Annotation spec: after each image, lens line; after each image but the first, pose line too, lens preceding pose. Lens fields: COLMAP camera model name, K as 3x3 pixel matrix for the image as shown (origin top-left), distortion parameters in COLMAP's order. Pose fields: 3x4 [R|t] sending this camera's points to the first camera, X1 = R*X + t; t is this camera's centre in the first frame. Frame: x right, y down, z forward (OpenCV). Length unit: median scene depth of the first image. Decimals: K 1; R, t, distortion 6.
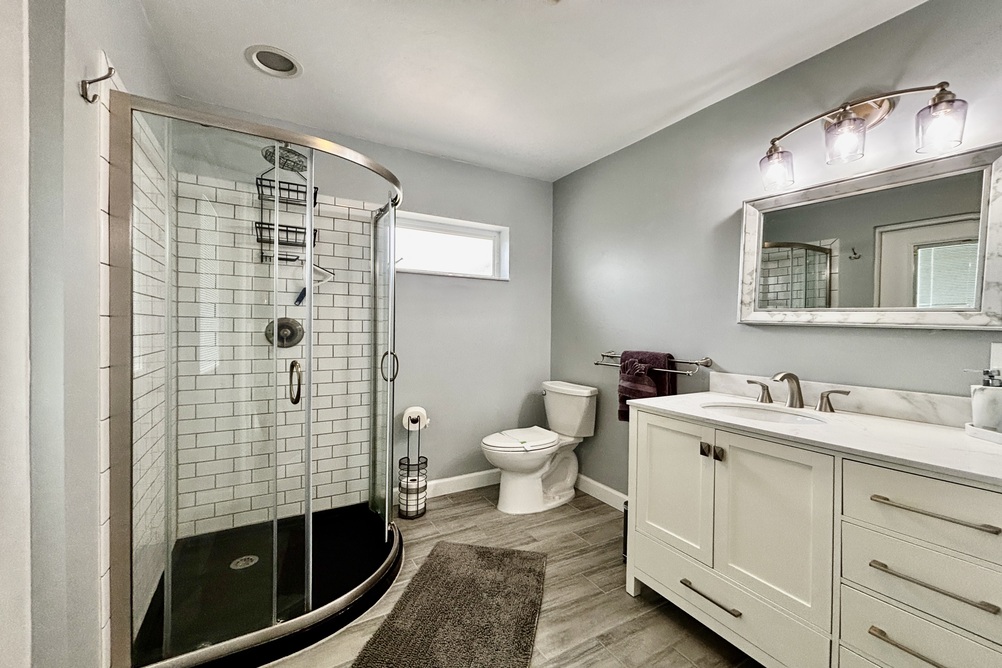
lens RADIAL K [[409.7, 0, 494.2], [0, 409.7, 335.7], [0, 0, 1]] dist [0.003787, -0.000449]
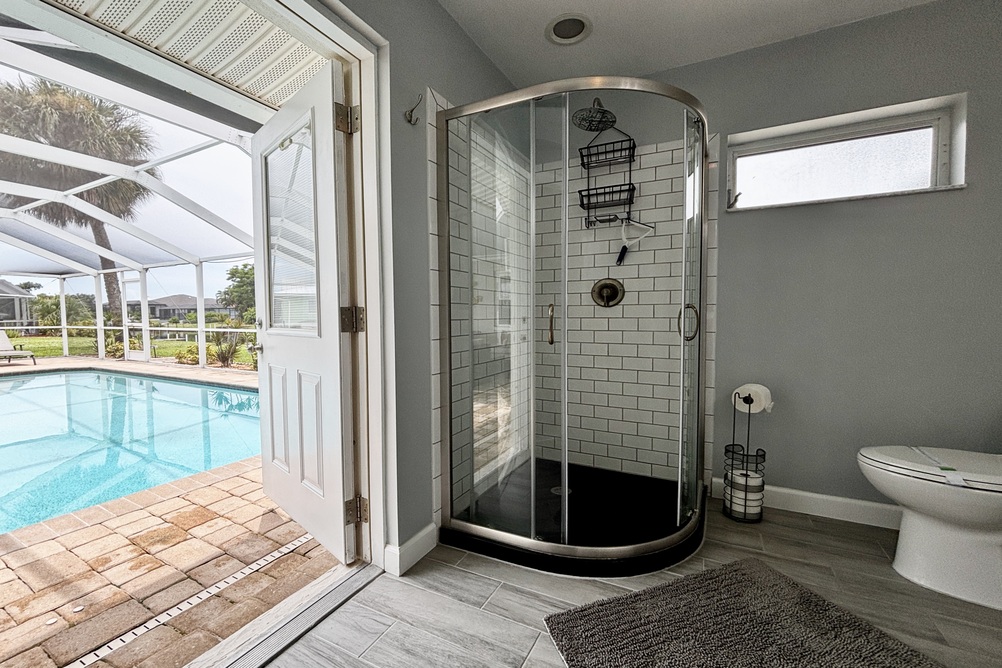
lens RADIAL K [[409.7, 0, 494.2], [0, 409.7, 335.7], [0, 0, 1]] dist [0.003787, -0.000449]
pose [[0.550825, 0.034251, -0.833918, 0.197472], [-0.007973, 0.999328, 0.035779, 0.064937], [0.834583, -0.013059, 0.550728, 0.177162]]
